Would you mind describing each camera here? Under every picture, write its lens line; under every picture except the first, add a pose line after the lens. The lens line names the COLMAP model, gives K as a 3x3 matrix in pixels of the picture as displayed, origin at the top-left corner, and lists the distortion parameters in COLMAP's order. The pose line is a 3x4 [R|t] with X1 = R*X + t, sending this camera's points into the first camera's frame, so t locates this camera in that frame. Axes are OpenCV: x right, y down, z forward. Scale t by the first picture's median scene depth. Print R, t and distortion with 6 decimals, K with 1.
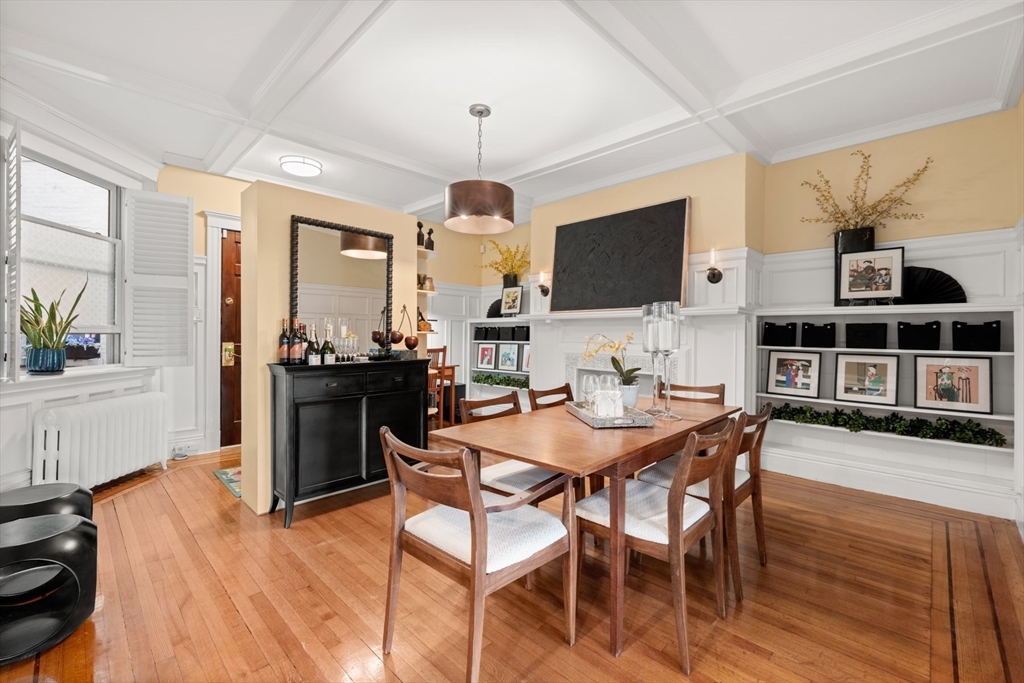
lens RADIAL K [[429.4, 0, 512.0], [0, 429.4, 341.5], [0, 0, 1]] dist [-0.001905, -0.000279]
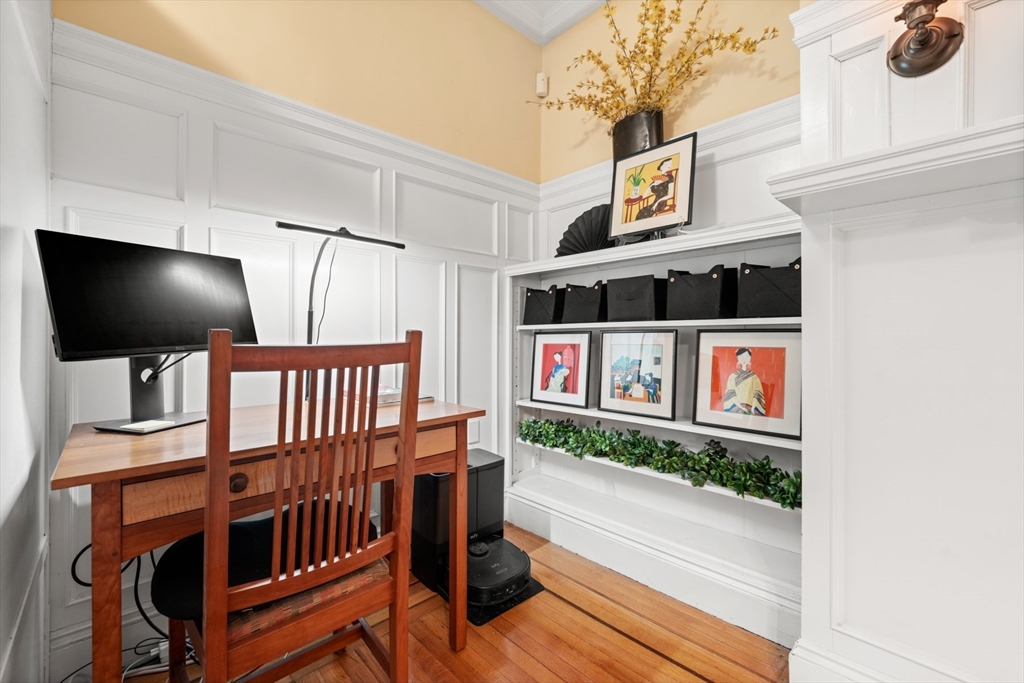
lens RADIAL K [[429.4, 0, 512.0], [0, 429.4, 341.5], [0, 0, 1]] dist [-0.001905, -0.000279]
pose [[0.998870, -0.005551, -0.047191, -0.083598], [0.005554, 0.999985, -0.000072, 0.012374], [0.047191, -0.000190, 0.998886, 0.661702]]
